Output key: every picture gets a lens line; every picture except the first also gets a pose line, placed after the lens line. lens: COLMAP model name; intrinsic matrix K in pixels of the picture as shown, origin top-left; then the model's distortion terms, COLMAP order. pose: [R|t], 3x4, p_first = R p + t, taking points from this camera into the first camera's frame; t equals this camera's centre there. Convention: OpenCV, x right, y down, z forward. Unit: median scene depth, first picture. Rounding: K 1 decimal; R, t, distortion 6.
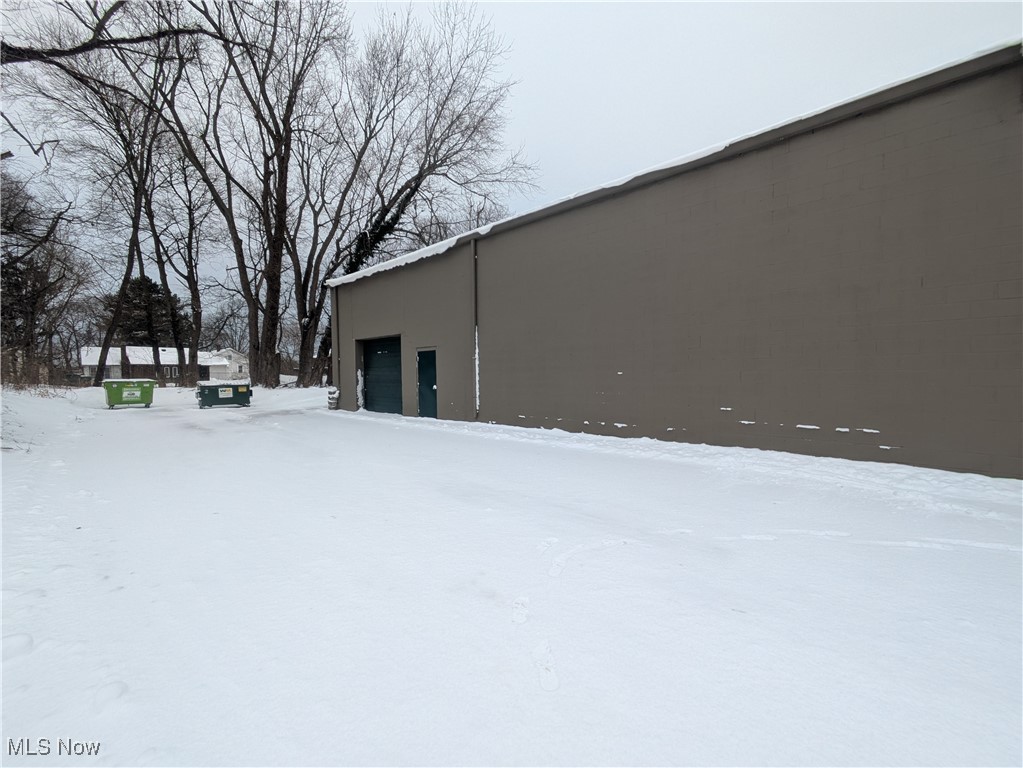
lens RADIAL K [[407.6, 0, 508.8], [0, 407.6, 385.3], [0, 0, 1]] dist [0.012472, 0.000350]
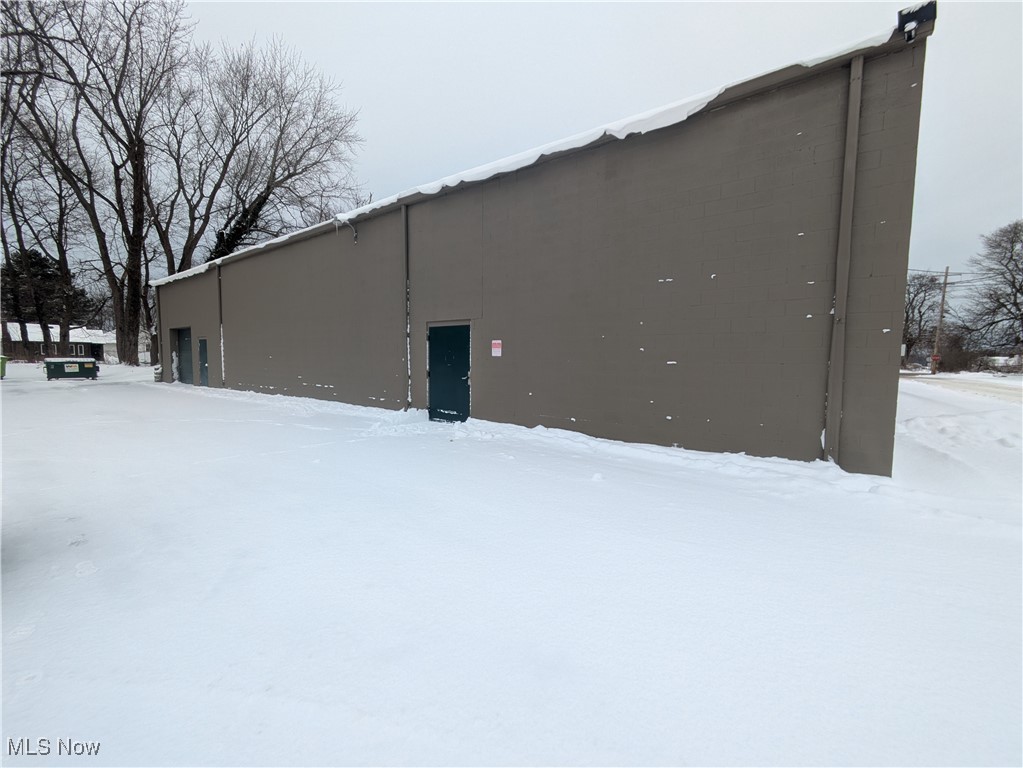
lens RADIAL K [[403.6, 0, 514.8], [0, 403.6, 386.3], [0, 0, 1]] dist [0.000416, 0.000470]
pose [[0.992475, 0.011708, 0.121890, 0.462012], [-0.016660, 0.999073, 0.039686, 0.003122], [-0.121312, -0.041419, 0.991750, -0.345394]]
